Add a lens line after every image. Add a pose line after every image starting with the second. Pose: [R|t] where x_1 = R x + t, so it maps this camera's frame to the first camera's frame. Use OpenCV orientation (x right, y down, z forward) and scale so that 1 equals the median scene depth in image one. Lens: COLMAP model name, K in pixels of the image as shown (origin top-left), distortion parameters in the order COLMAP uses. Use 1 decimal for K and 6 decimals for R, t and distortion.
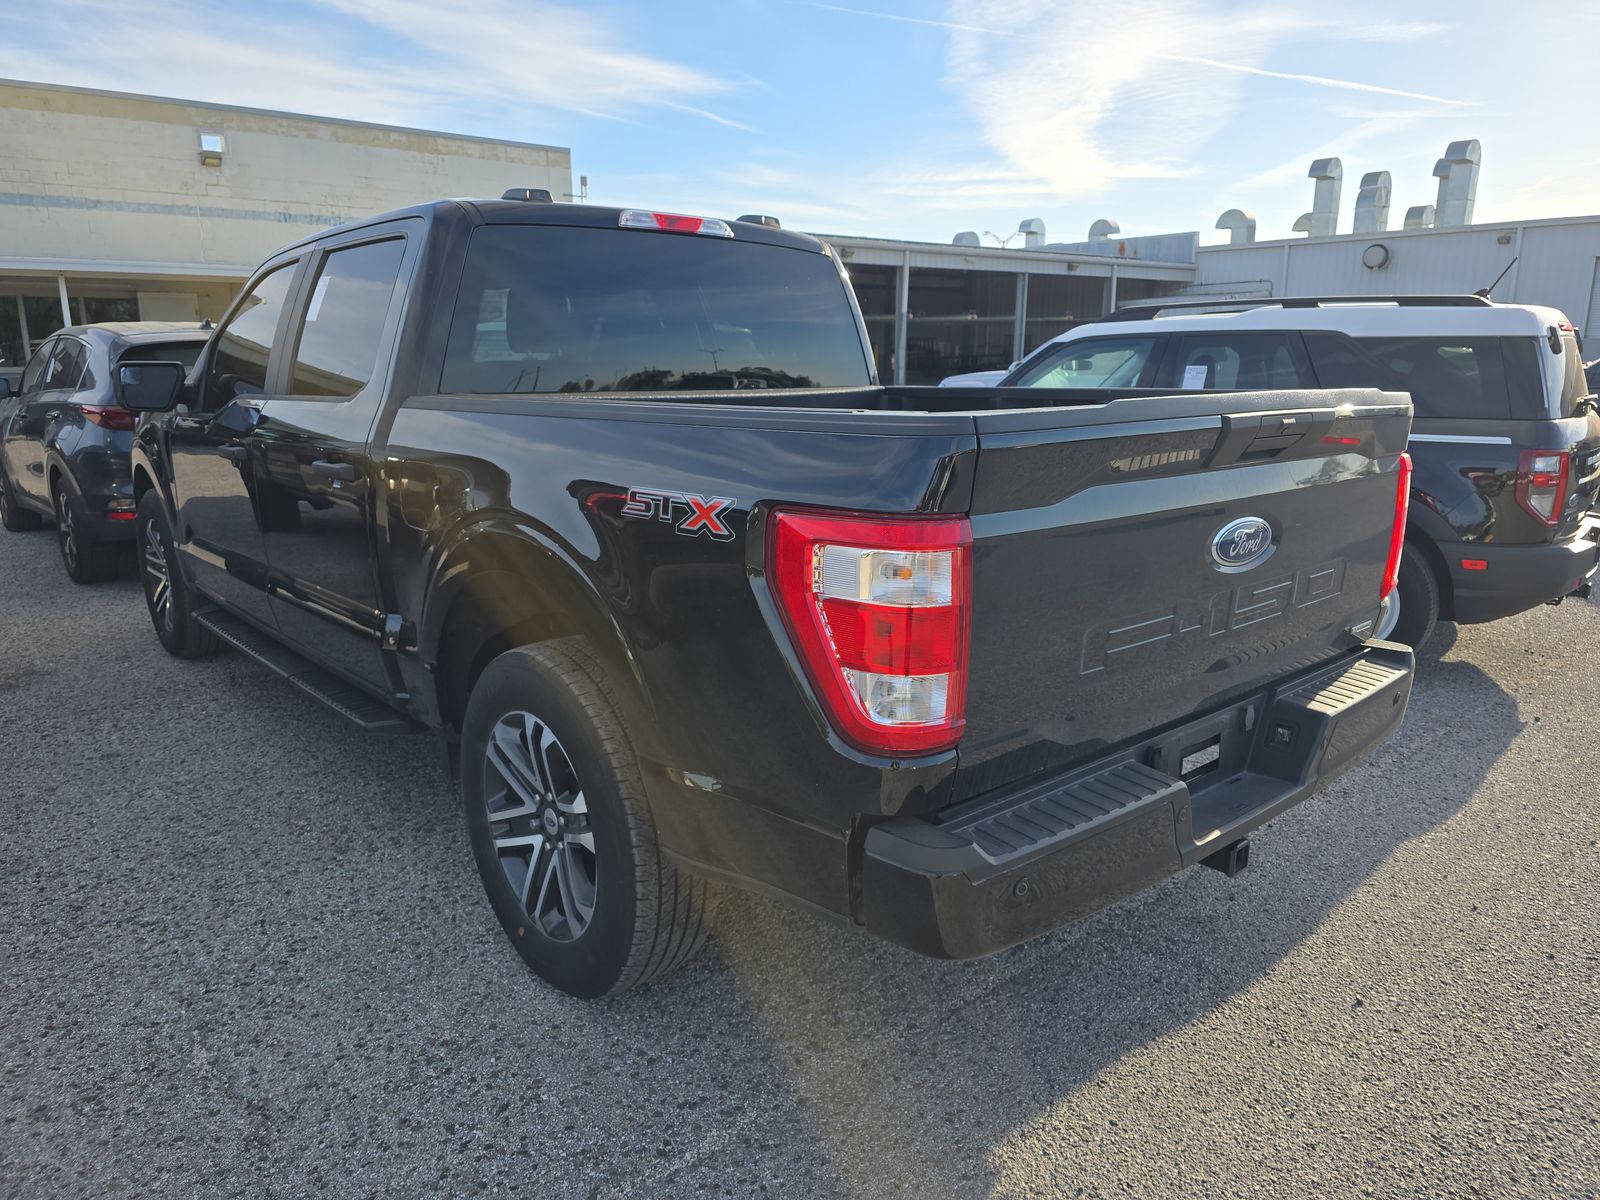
lens RADIAL K [[1089.4, 0, 817.4], [0, 1089.4, 602.5], [0, 0, 1]] dist [0.030232, -0.037796]
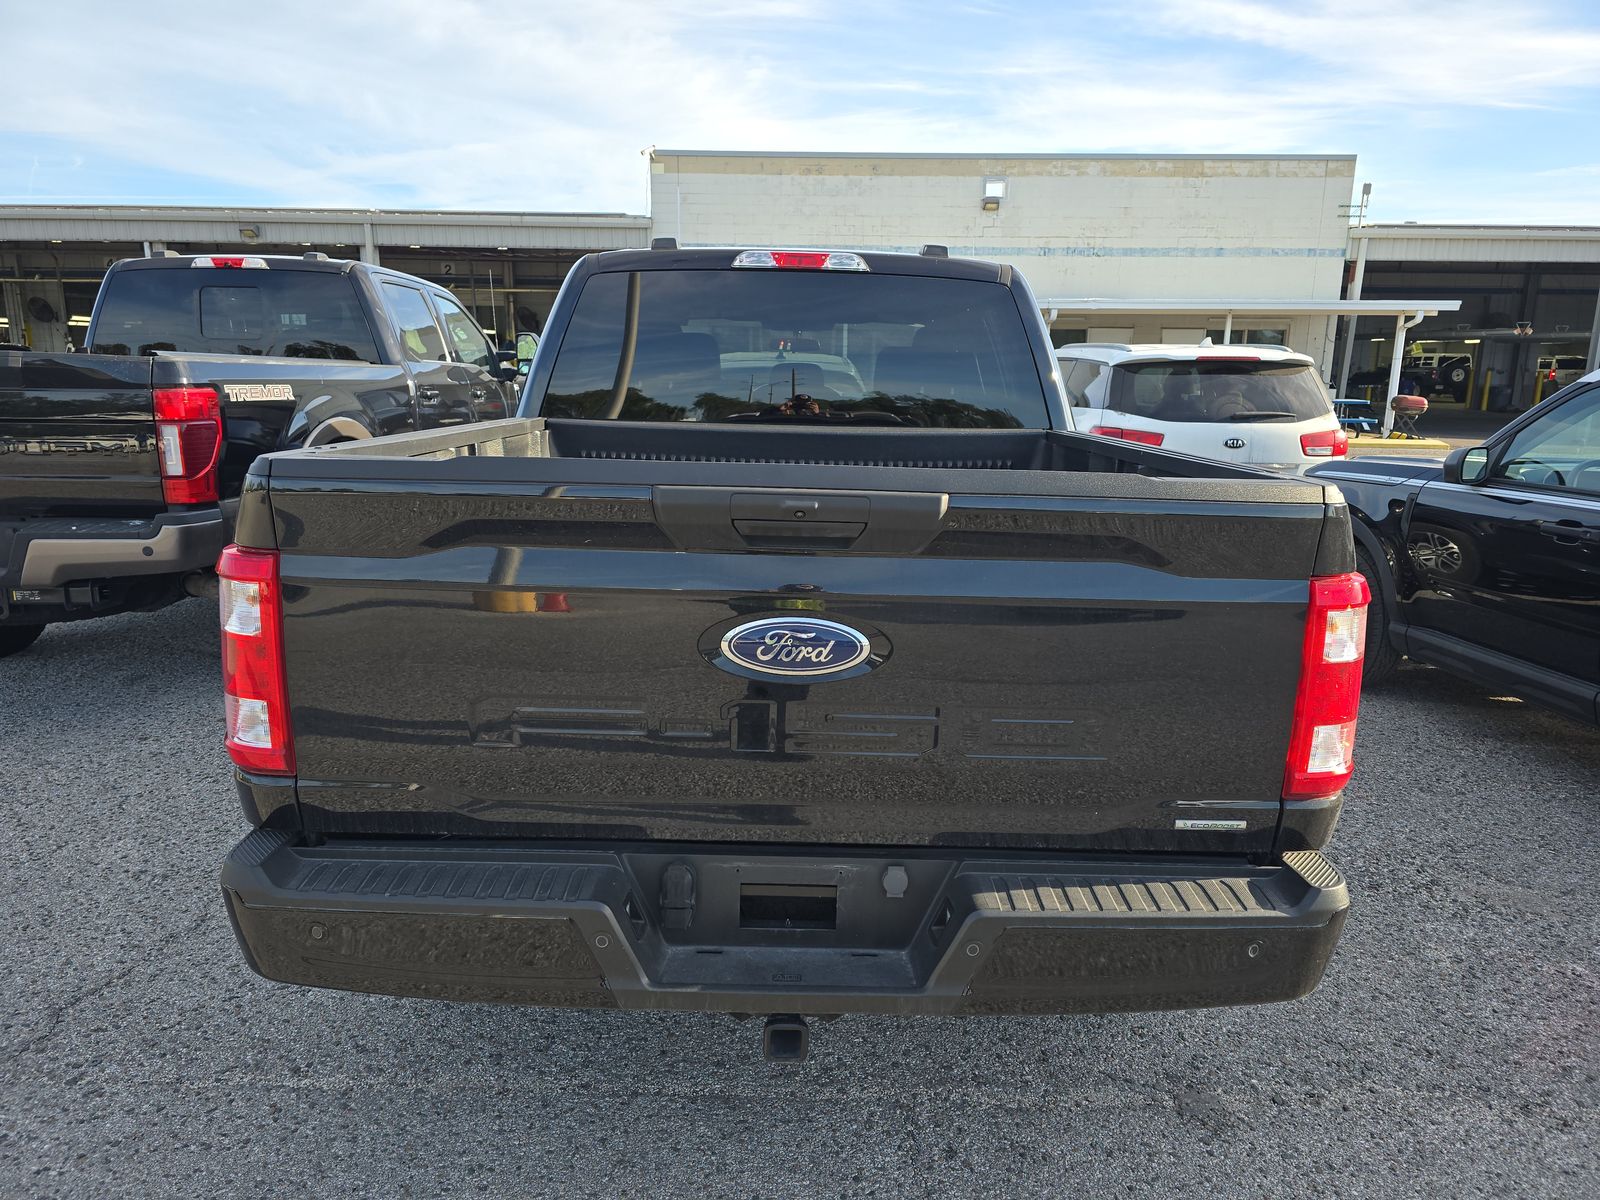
lens RADIAL K [[1089.4, 0, 804.3], [0, 1089.4, 605.3], [0, 0, 1]] dist [0.030232, -0.037796]
pose [[0.747329, 0.150386, -0.647213, 0.094506], [-0.160710, 0.986041, 0.043546, -0.012551], [0.644727, 0.071470, 0.761065, 0.042084]]
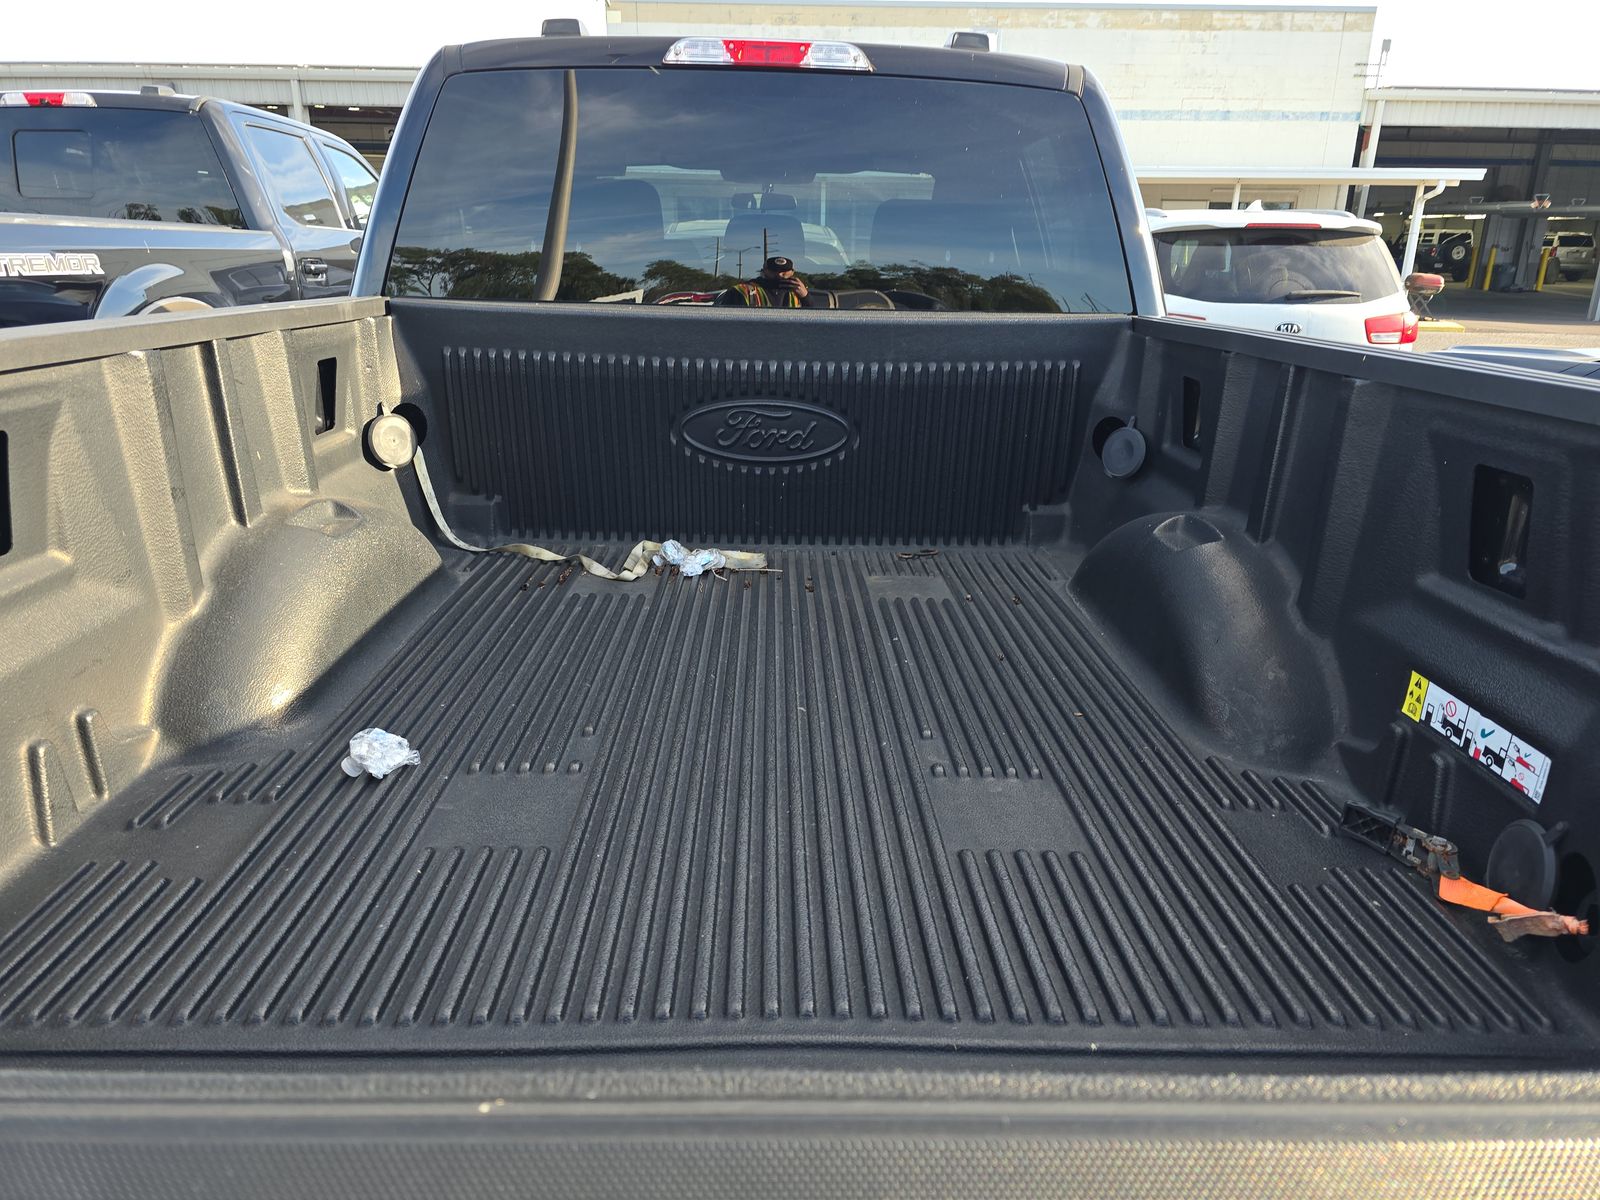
lens RADIAL K [[1089.4, 0, 802.6], [0, 1089.4, 598.2], [0, 0, 1]] dist [0.030232, -0.037796]
pose [[0.760894, 0.207842, -0.614689, 0.060458], [-0.157267, 0.978138, 0.136061, -0.018905], [0.629530, -0.006858, 0.776946, 0.080566]]
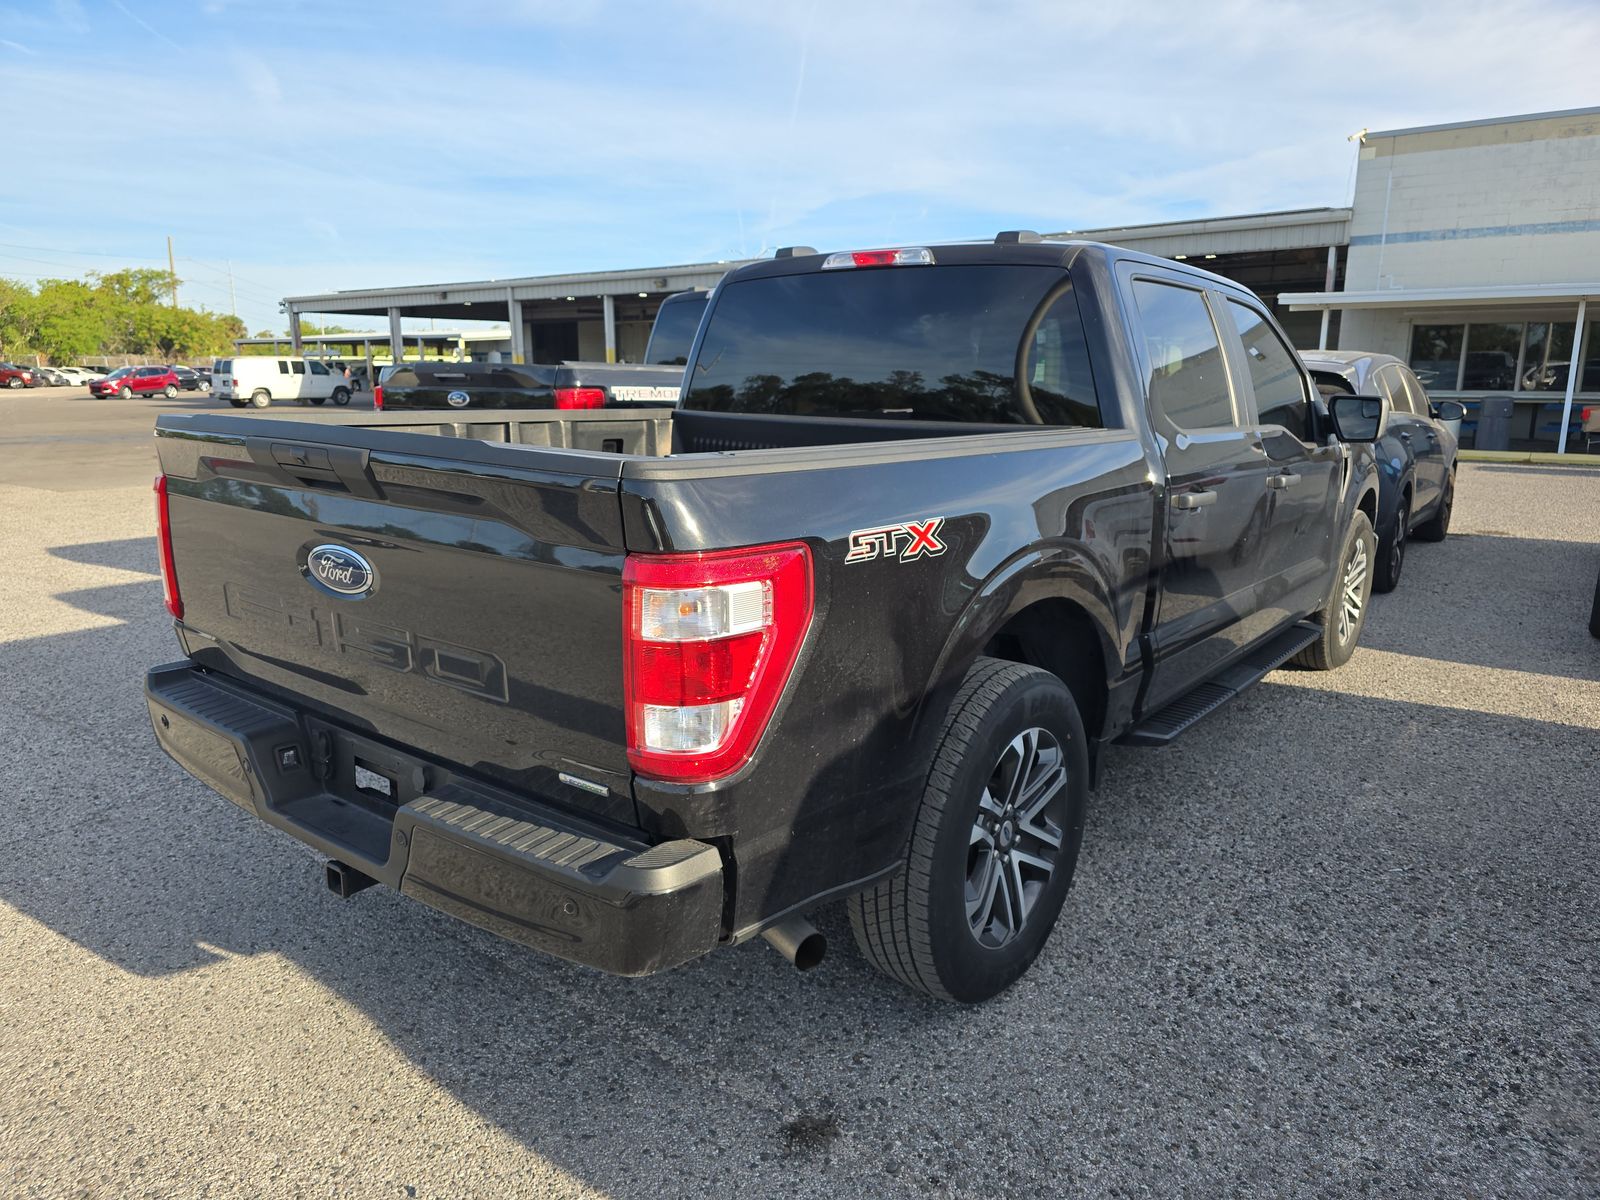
lens RADIAL K [[1089.4, 0, 799.4], [0, 1089.4, 593.9], [0, 0, 1]] dist [0.030232, -0.037796]
pose [[0.166433, 0.192865, -0.967007, 0.152824], [-0.219269, 0.963370, 0.154401, -0.029945], [0.961364, 0.186337, 0.202626, 0.127552]]
